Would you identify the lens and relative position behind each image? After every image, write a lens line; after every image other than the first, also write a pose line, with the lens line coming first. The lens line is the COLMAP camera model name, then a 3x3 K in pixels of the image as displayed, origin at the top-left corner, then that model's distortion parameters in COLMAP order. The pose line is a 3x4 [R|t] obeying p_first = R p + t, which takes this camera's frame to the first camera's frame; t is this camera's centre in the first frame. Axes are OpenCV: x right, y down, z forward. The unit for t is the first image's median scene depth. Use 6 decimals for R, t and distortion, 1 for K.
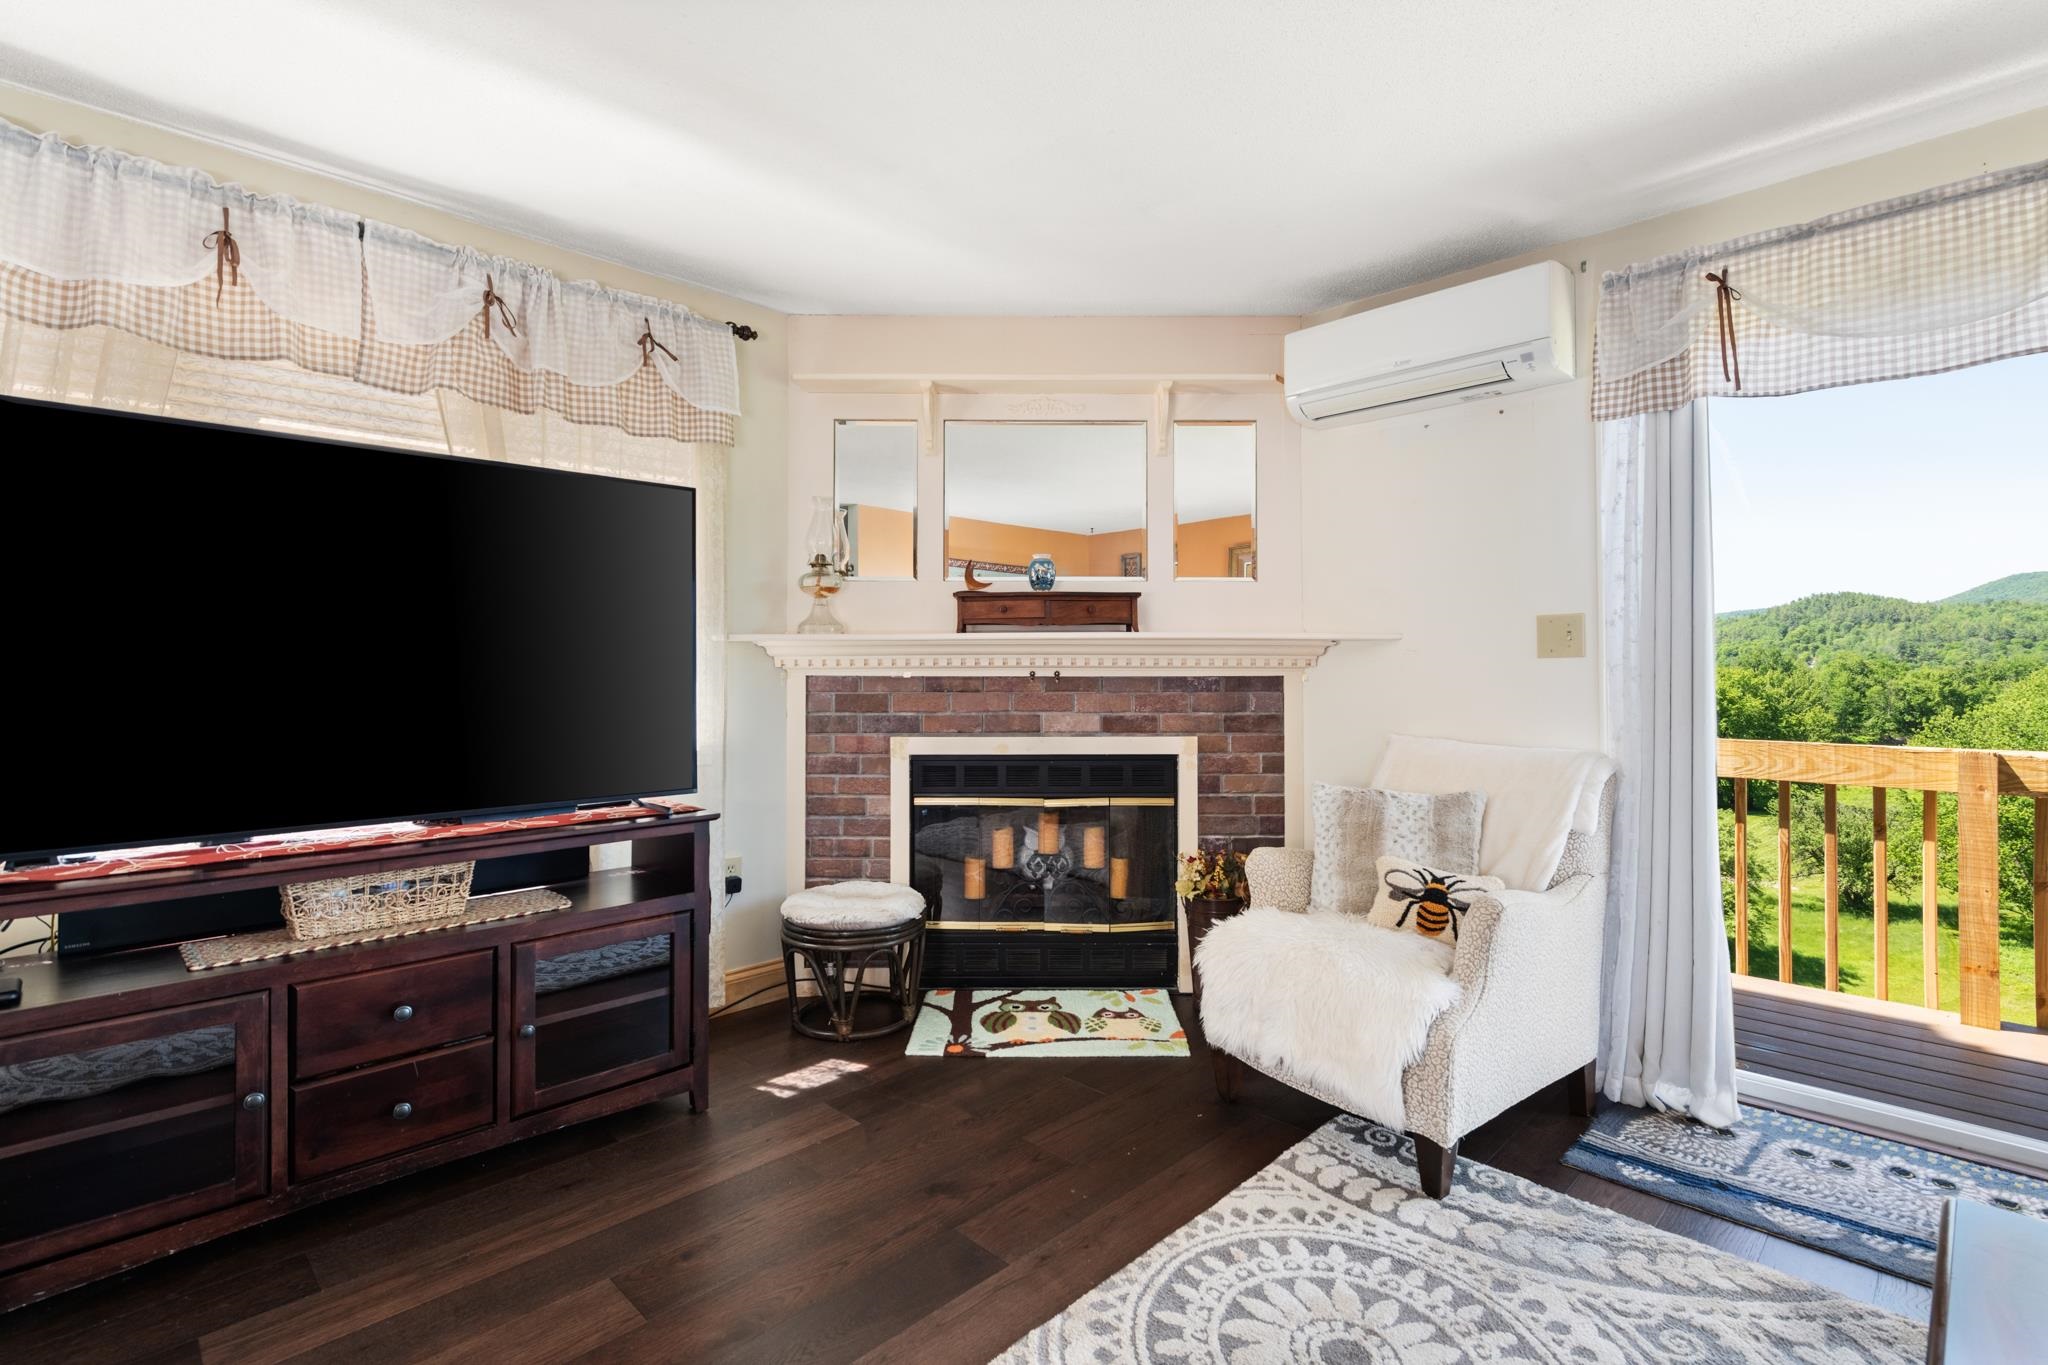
lens RADIAL K [[962.9, 0, 1034.4], [0, 962.9, 654.3], [0, 0, 1]] dist [-0.001096, -0.001333]
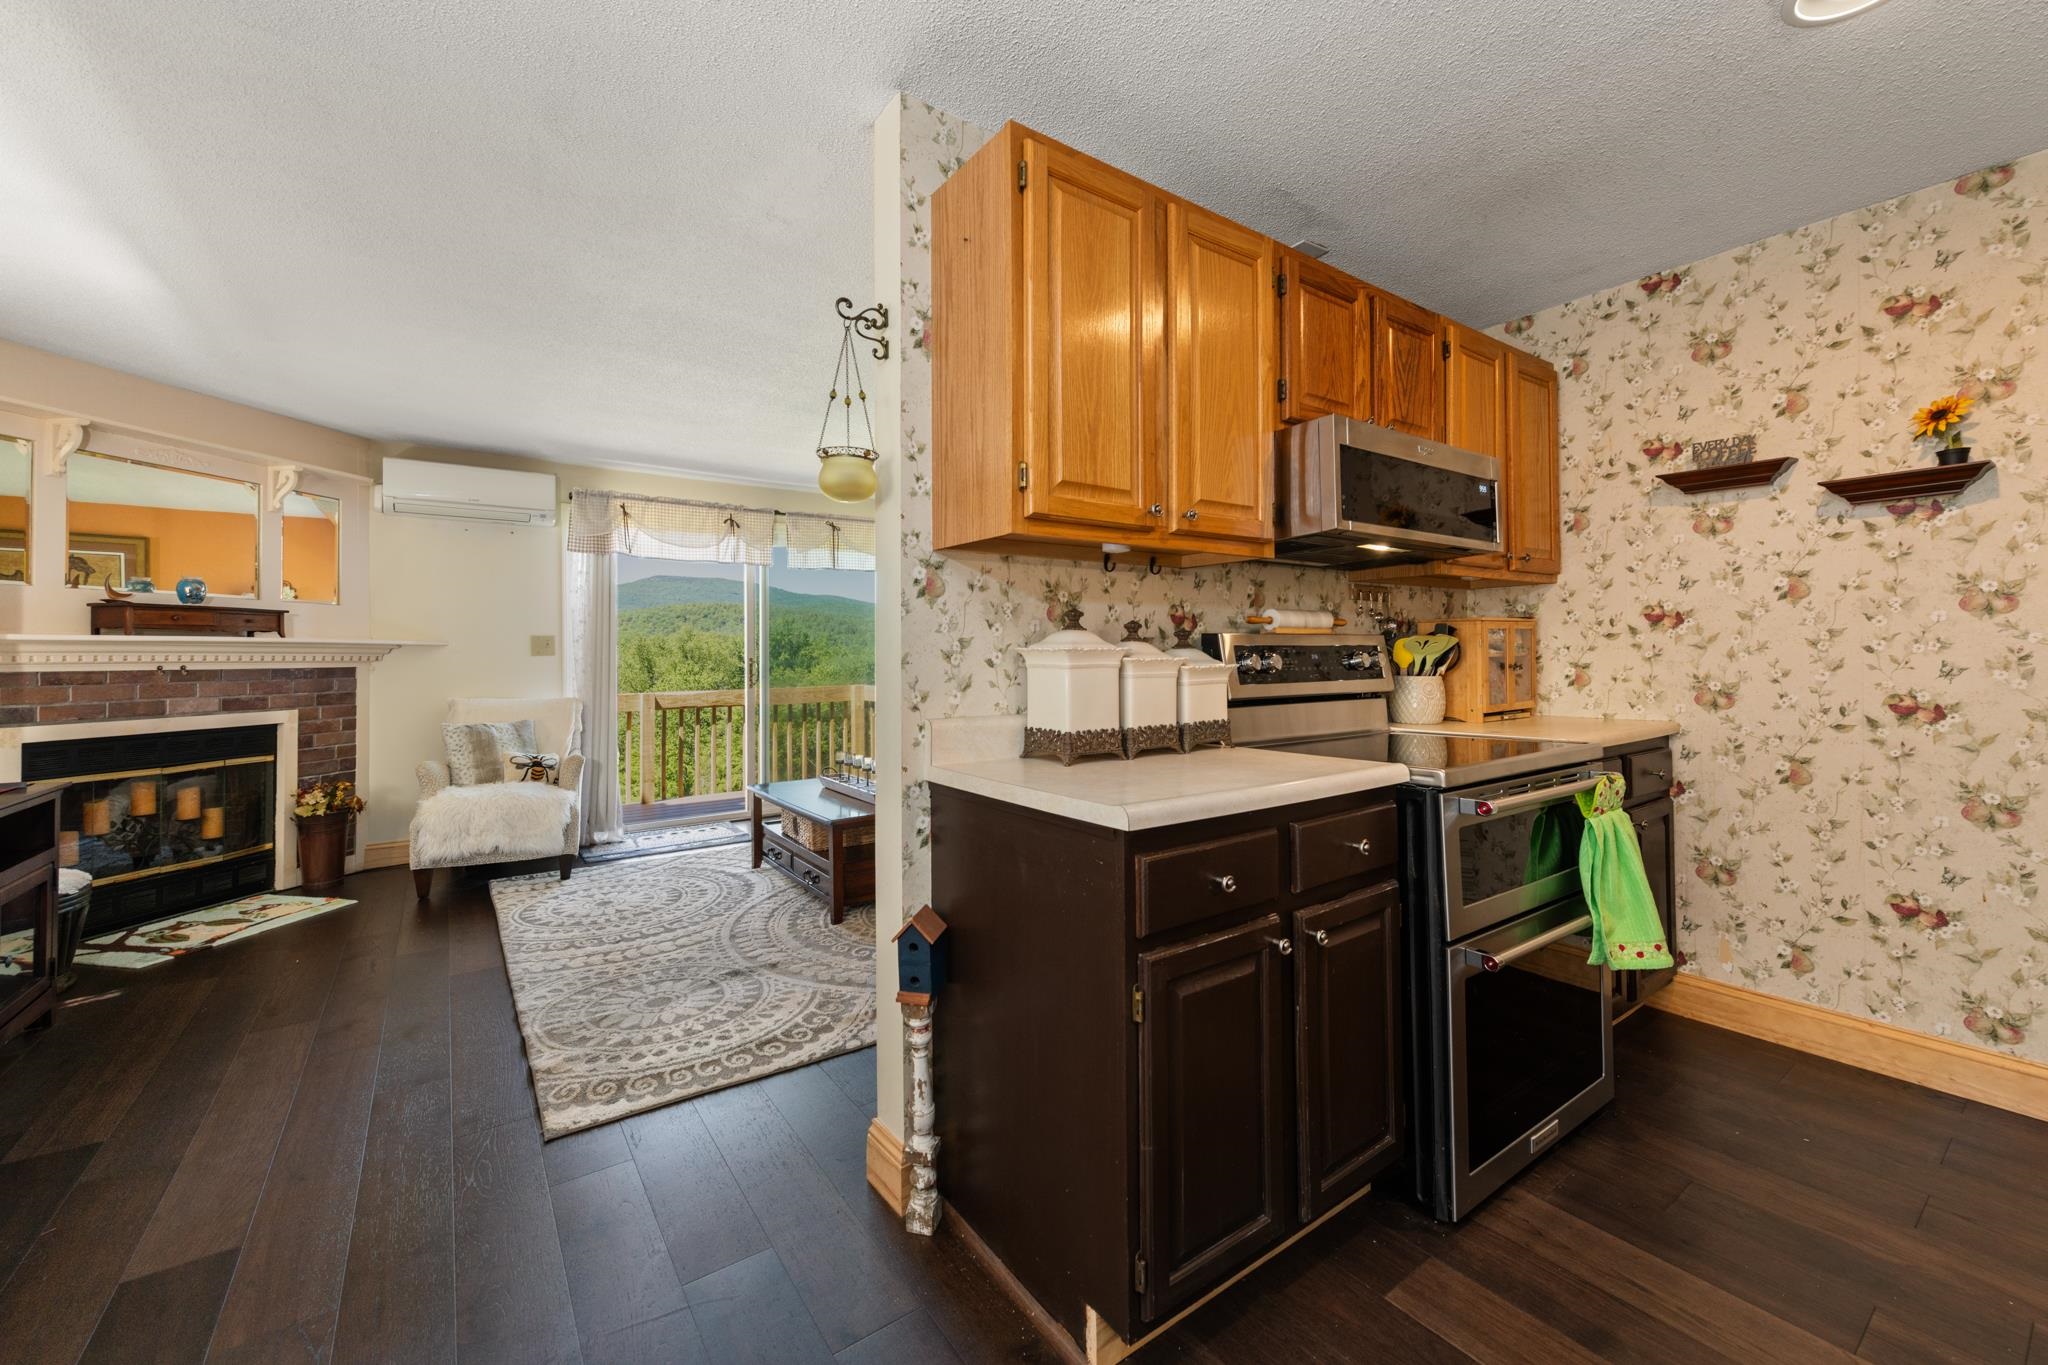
lens RADIAL K [[810.4, 0, 1026.0], [0, 810.4, 647.2], [0, 0, 1]] dist [0.014799, -0.004679]
pose [[0.165483, 0.011162, 0.986149, -0.887009], [-0.009278, 0.999909, -0.009760, -0.007229], [-0.986169, -0.007534, 0.165572, -0.297099]]
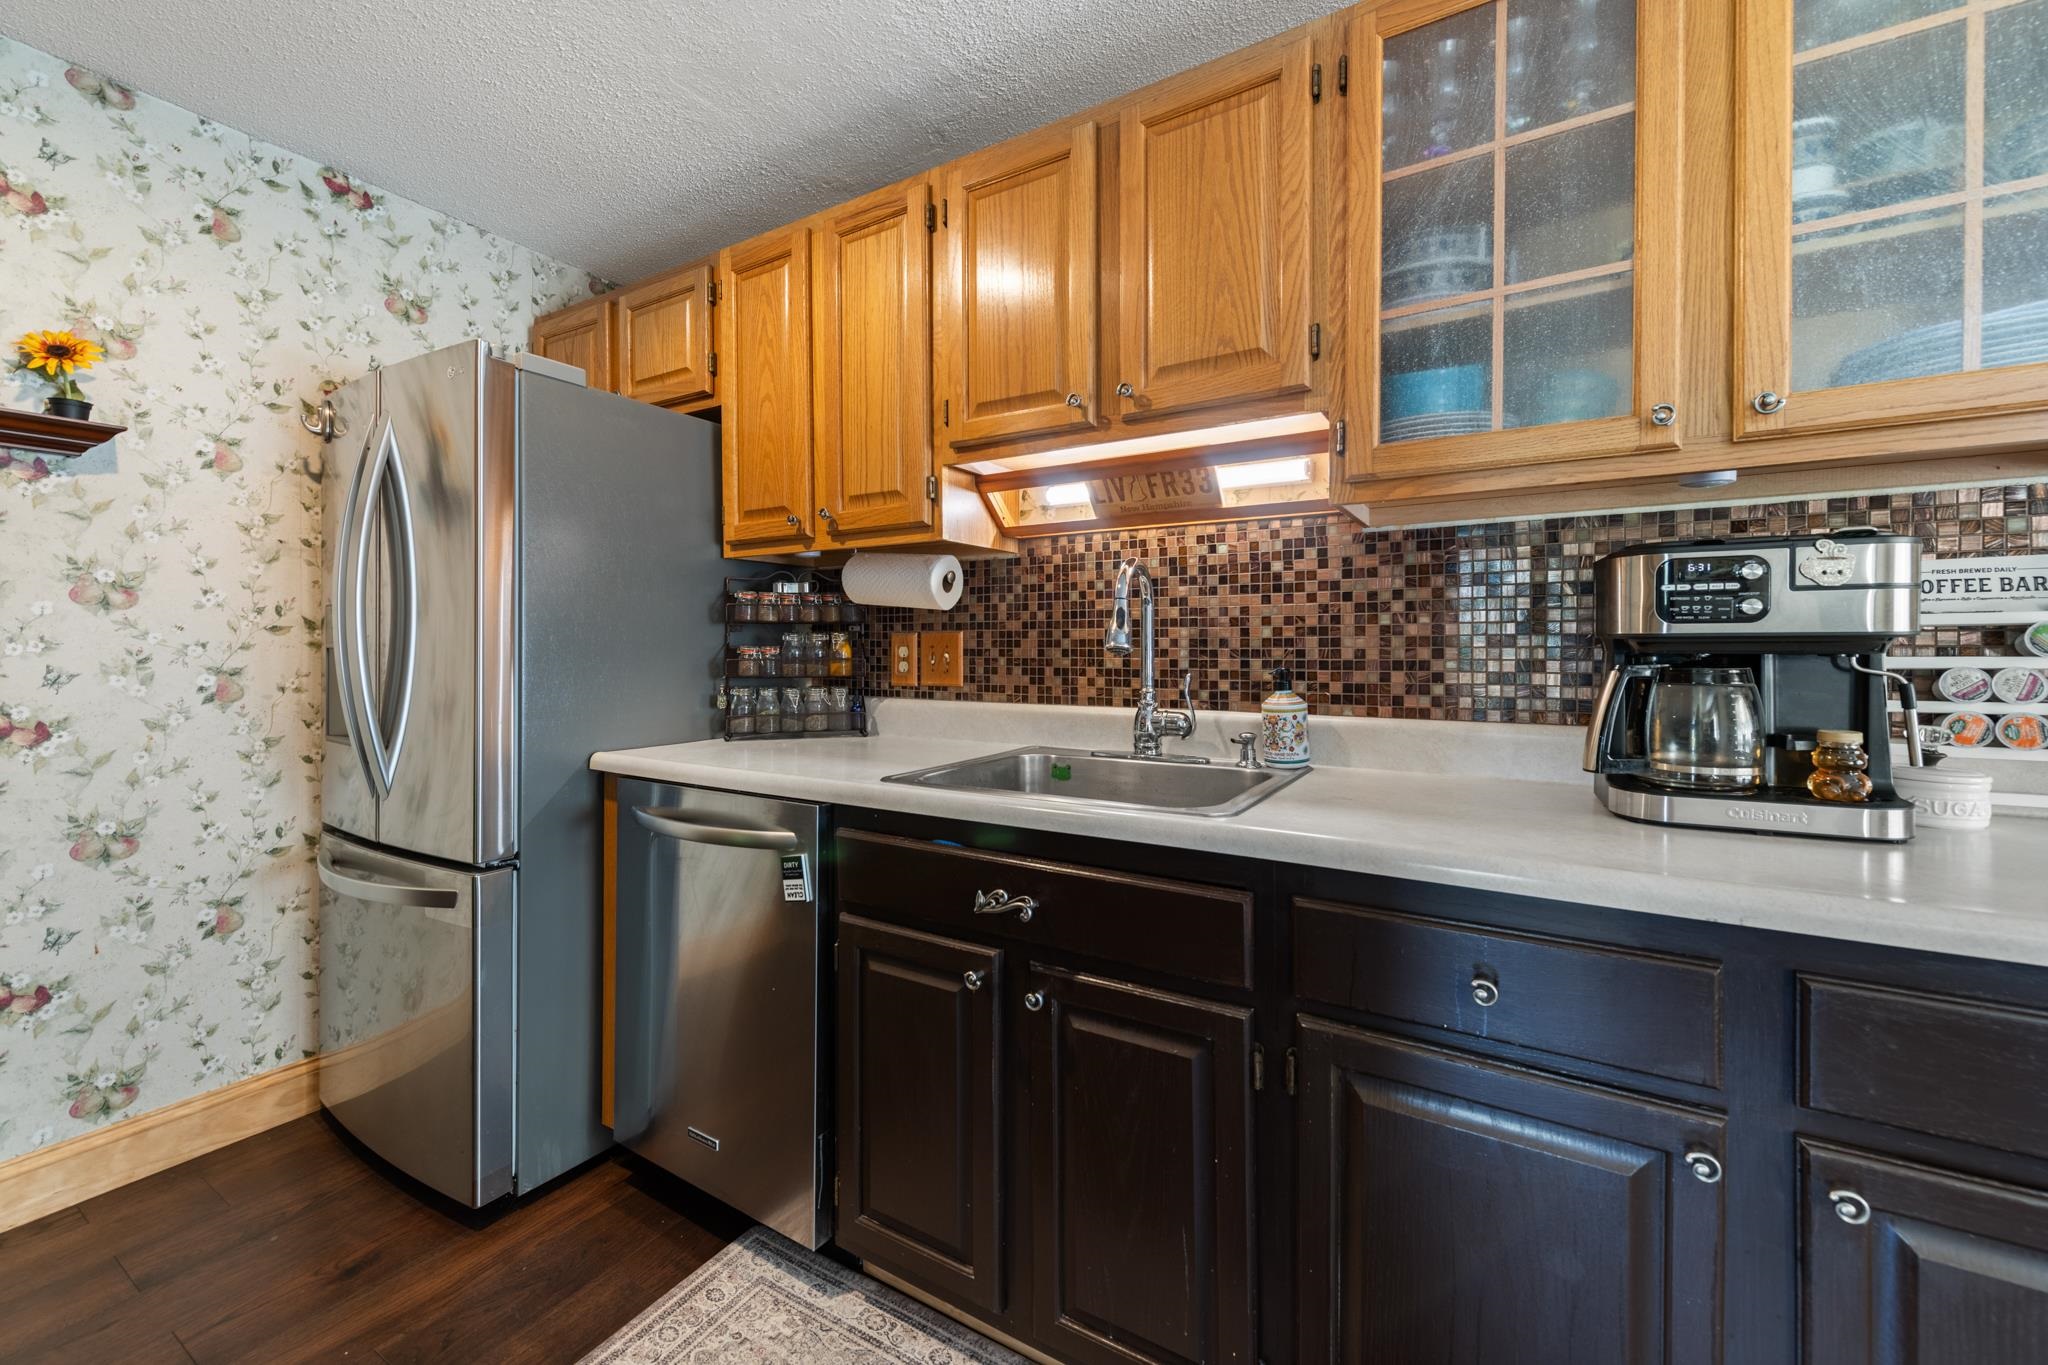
lens RADIAL K [[805.4, 0, 1032.2], [0, 805.4, 657.6], [0, 0, 1]] dist [0.014242, -0.004893]
pose [[-0.970671, 0.007840, -0.240283, -0.601185], [0.009079, 0.999951, -0.004051, -0.006902], [0.240239, -0.006114, -0.970694, -0.269387]]
